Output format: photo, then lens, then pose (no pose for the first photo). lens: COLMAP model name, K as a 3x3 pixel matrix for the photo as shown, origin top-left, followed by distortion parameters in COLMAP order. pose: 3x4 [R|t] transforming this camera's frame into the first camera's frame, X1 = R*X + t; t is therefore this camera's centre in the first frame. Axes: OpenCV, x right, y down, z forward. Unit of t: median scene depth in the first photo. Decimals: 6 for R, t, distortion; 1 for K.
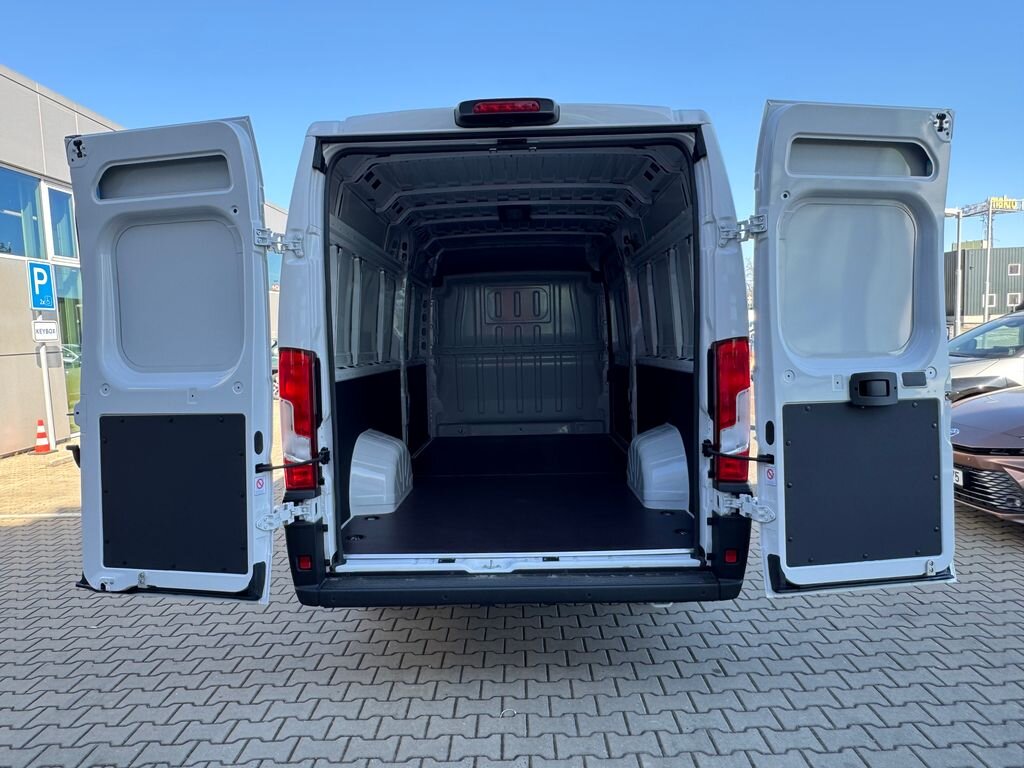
lens RADIAL K [[685.2, 0, 511.0], [0, 685.2, 399.5], [0, 0, 1]] dist [0.003954, 0.002109]
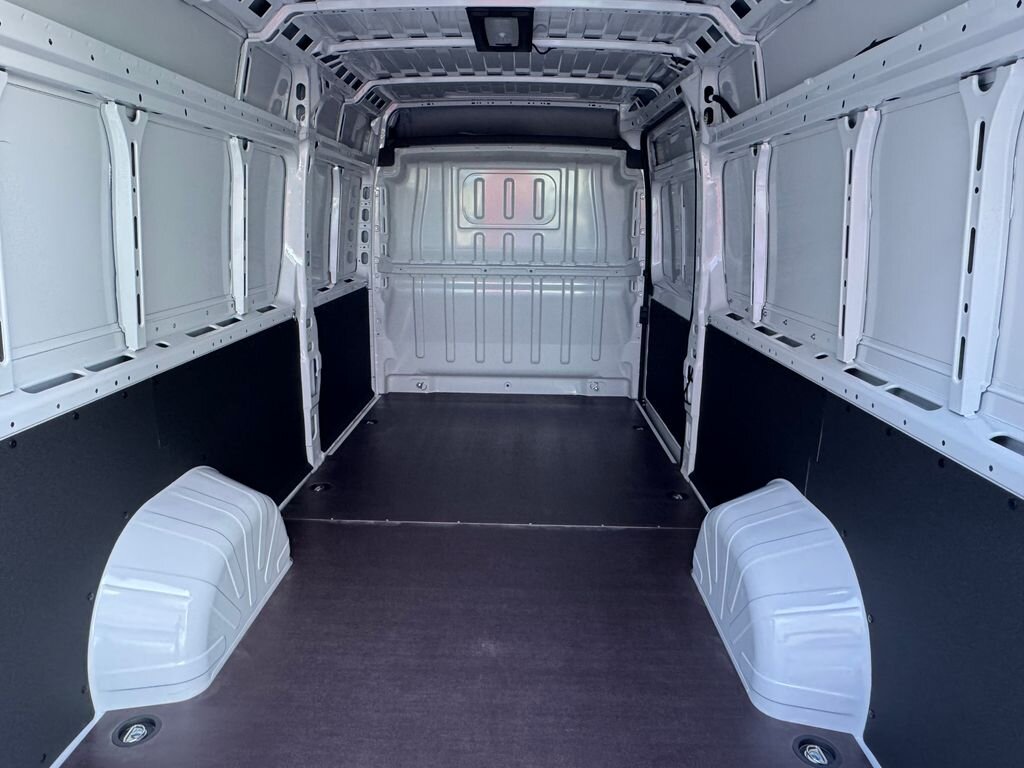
lens RADIAL K [[668.0, 0, 512.0], [0, 668.0, 384.0], [0, 0, 1]] dist [-0.000030, -0.002282]
pose [[0.999324, 0.036155, 0.006601, 0.014156], [-0.036748, 0.985970, 0.162827, -0.069380], [-0.000622, -0.162959, 0.986633, 0.350199]]
